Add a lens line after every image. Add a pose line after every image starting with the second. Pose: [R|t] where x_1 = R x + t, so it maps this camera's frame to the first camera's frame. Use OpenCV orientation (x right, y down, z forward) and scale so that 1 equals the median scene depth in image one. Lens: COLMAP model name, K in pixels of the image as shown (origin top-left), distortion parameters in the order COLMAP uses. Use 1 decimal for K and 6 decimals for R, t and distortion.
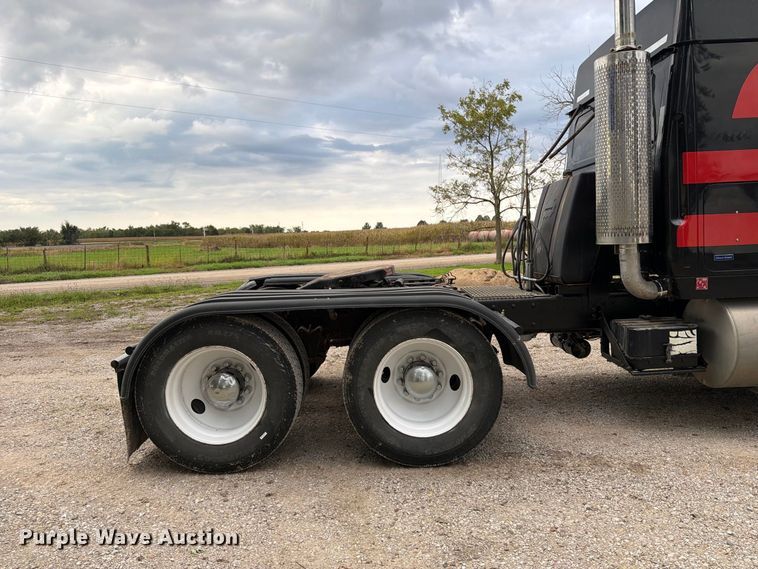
lens RADIAL K [[527.1, 0, 363.4], [0, 527.1, 284.2], [0, 0, 1]] dist [0.043090, -0.065232]
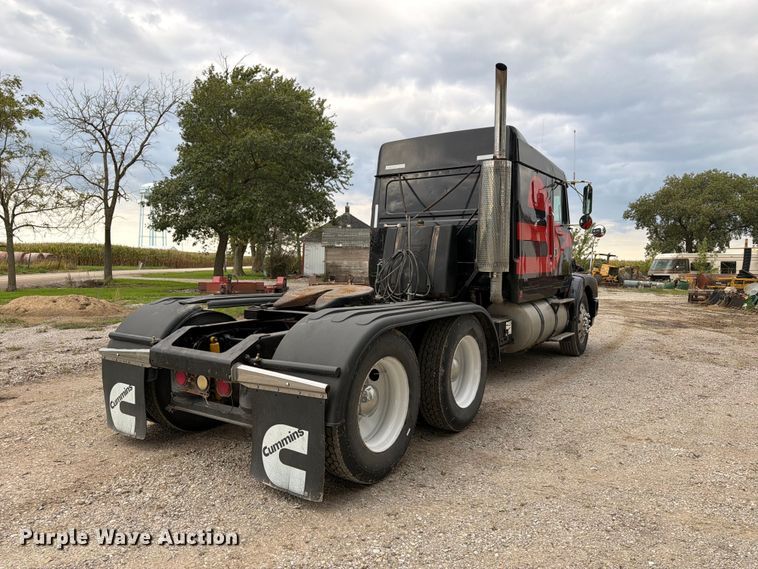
lens RADIAL K [[536.9, 0, 391.1], [0, 536.9, 270.9], [0, 0, 1]] dist [-0.024901, -0.003175]
pose [[0.526018, 0.030145, 0.849939, -0.187820], [0.034674, 0.997781, -0.056847, 0.001438], [-0.849766, 0.059373, 0.523805, 0.067138]]
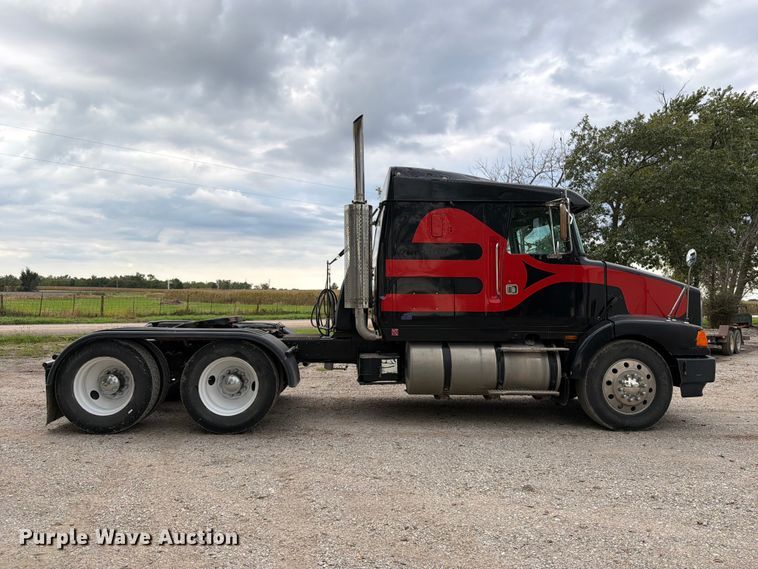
lens RADIAL K [[536.9, 0, 391.1], [0, 536.9, 270.9], [0, 0, 1]] dist [-0.024901, -0.003175]
pose [[0.994455, 0.048136, 0.093501, 0.072669], [-0.034651, 0.989427, -0.140833, 0.008097], [-0.099292, 0.136812, 0.985608, -0.130513]]
